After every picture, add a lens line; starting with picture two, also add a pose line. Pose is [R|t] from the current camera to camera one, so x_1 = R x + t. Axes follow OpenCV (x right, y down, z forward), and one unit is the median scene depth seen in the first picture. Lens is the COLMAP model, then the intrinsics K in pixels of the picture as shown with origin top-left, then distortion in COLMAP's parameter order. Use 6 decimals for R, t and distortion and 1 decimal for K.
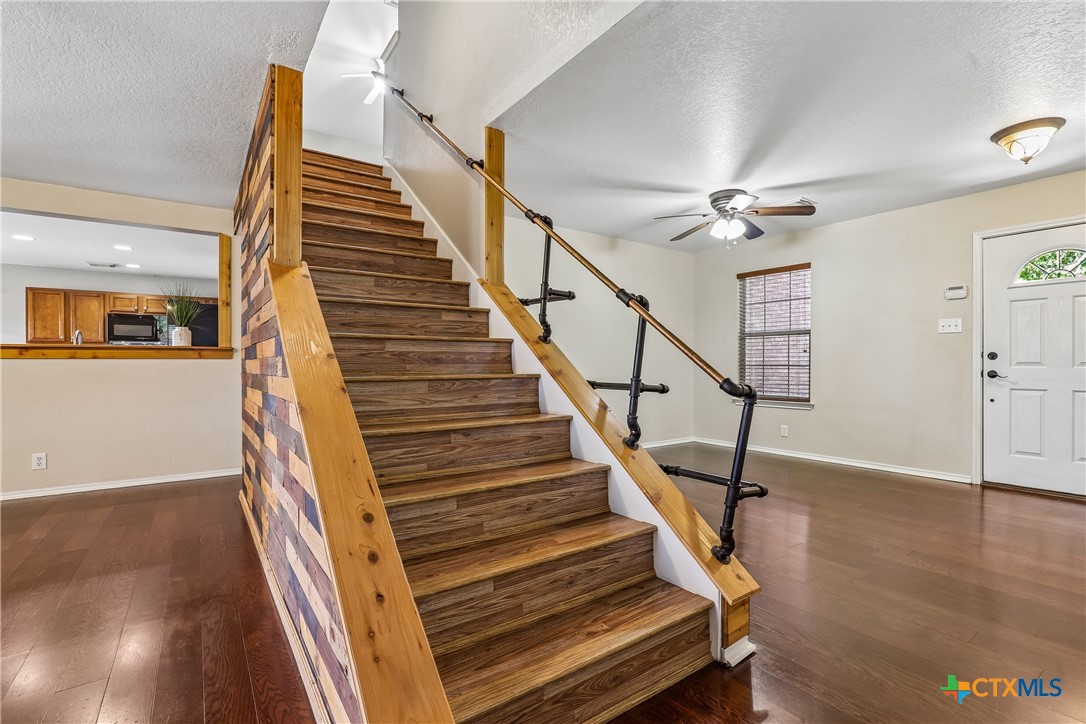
lens RADIAL K [[501.3, 0, 547.1], [0, 501.3, 362.2], [0, 0, 1]] dist [-0.030772, 0.006650]
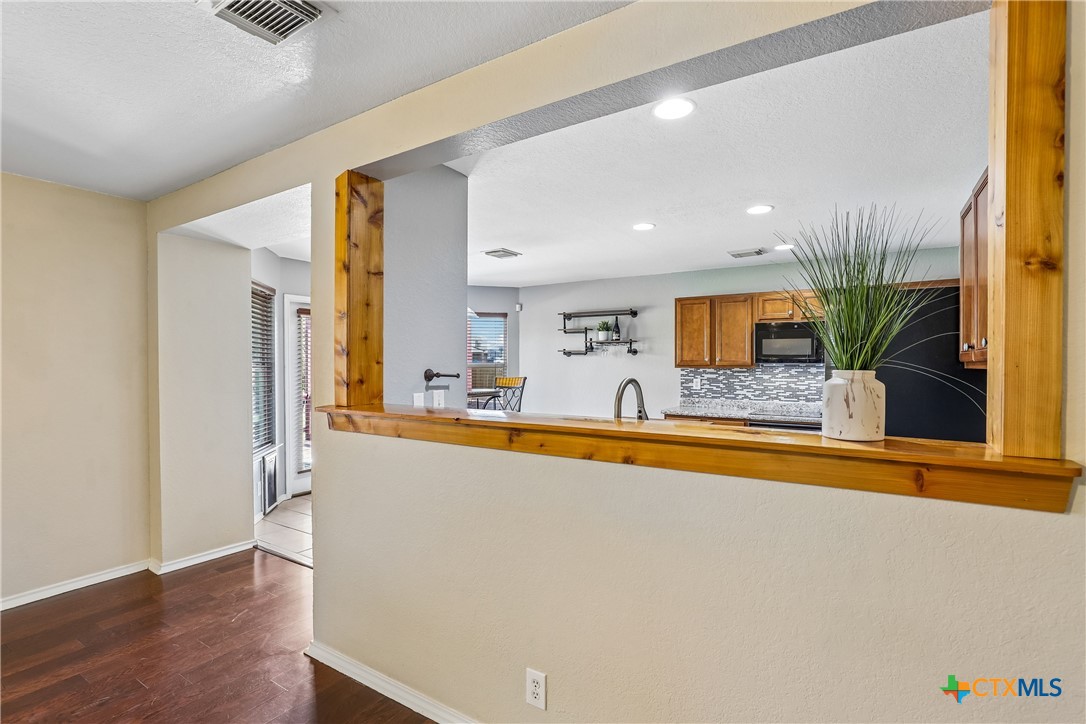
lens RADIAL K [[501.3, 0, 554.0], [0, 501.3, 366.8], [0, 0, 1]] dist [-0.030772, 0.006650]
pose [[0.373991, 0.012513, -0.927348, -0.361142], [0.004593, 0.999872, 0.015344, -0.052636], [0.927421, -0.009998, 0.373885, 0.491011]]
